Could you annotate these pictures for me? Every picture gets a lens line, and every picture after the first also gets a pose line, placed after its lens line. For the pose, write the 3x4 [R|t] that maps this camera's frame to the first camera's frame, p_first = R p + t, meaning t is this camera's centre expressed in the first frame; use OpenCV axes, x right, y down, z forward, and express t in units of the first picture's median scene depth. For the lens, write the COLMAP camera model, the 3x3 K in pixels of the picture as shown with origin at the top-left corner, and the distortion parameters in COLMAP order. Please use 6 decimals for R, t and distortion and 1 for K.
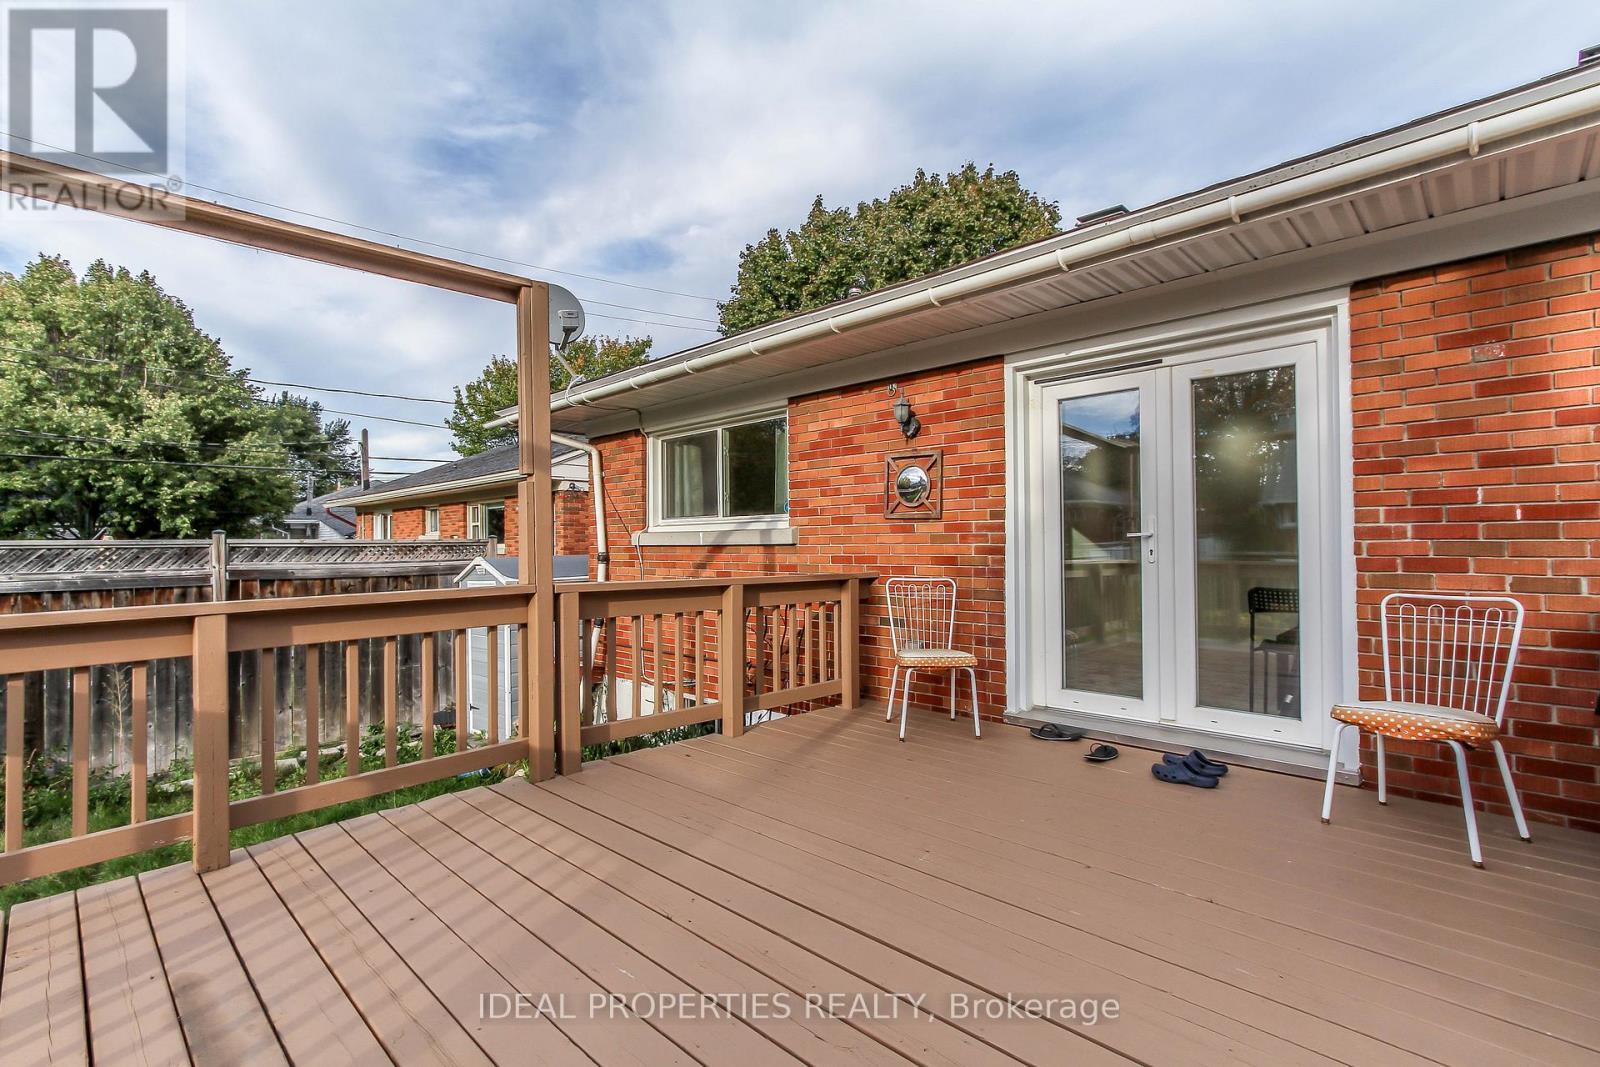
lens RADIAL K [[731.5, 0, 797.1], [0, 731.5, 538.8], [0, 0, 1]] dist [-0.001180, 0.000975]
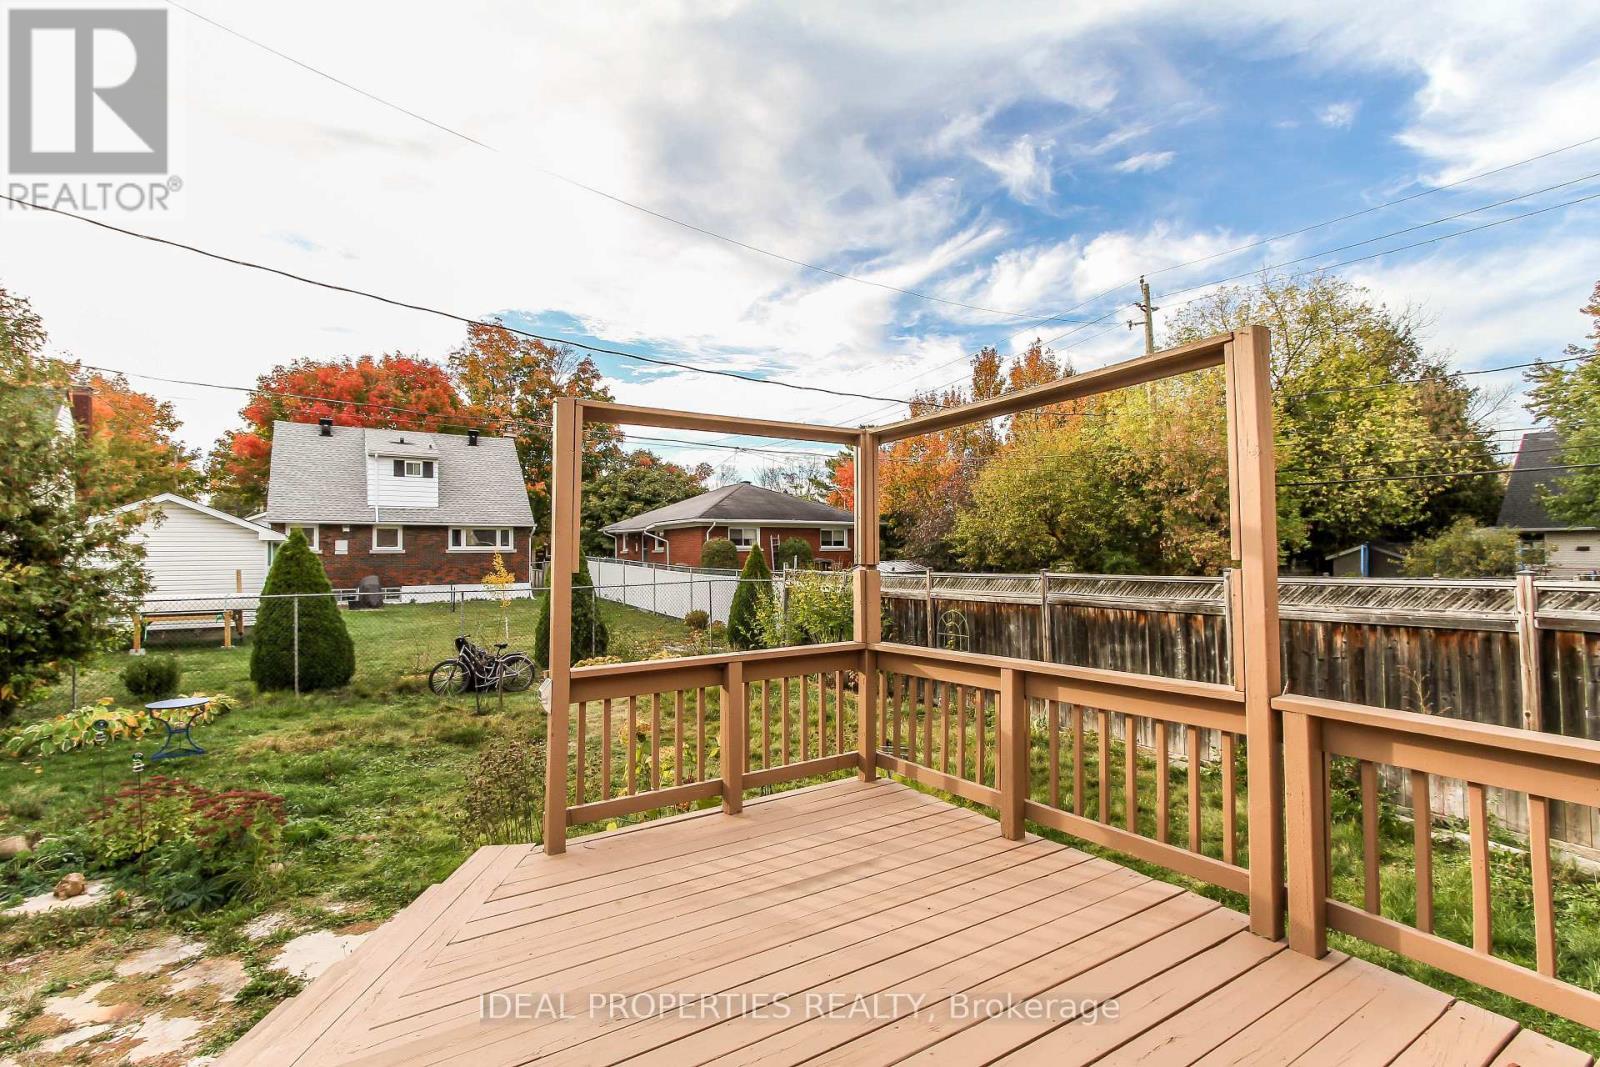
lens RADIAL K [[731.5, 0, 787.2], [0, 731.5, 534.0], [0, 0, 1]] dist [-0.001180, 0.000975]
pose [[-0.239731, -0.018476, -0.970663, 0.303732], [0.019942, 0.999514, -0.023950, -0.056562], [0.970634, -0.025099, -0.239246, 0.361008]]
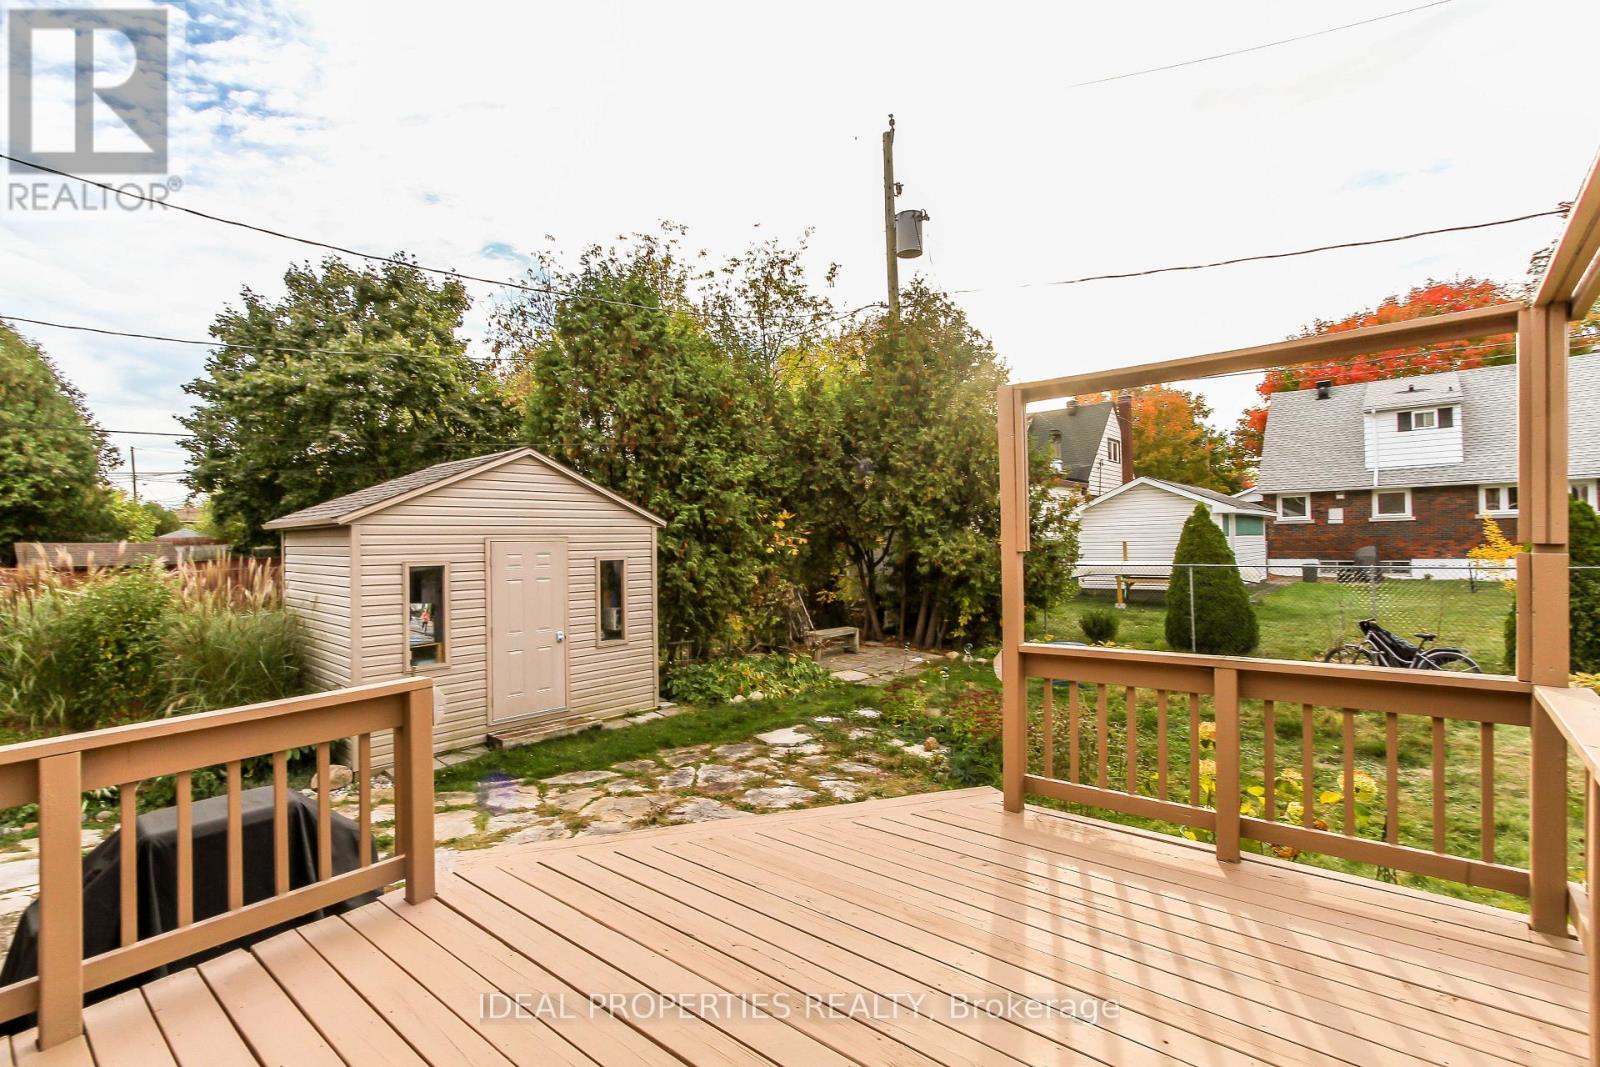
lens RADIAL K [[731.5, 0, 786.5], [0, 731.5, 539.5], [0, 0, 1]] dist [-0.001180, 0.000975]
pose [[-0.998185, 0.029955, -0.052251, 0.003624], [0.030563, 0.999474, -0.010873, -0.052124], [0.051898, -0.012450, -0.998575, 0.649973]]
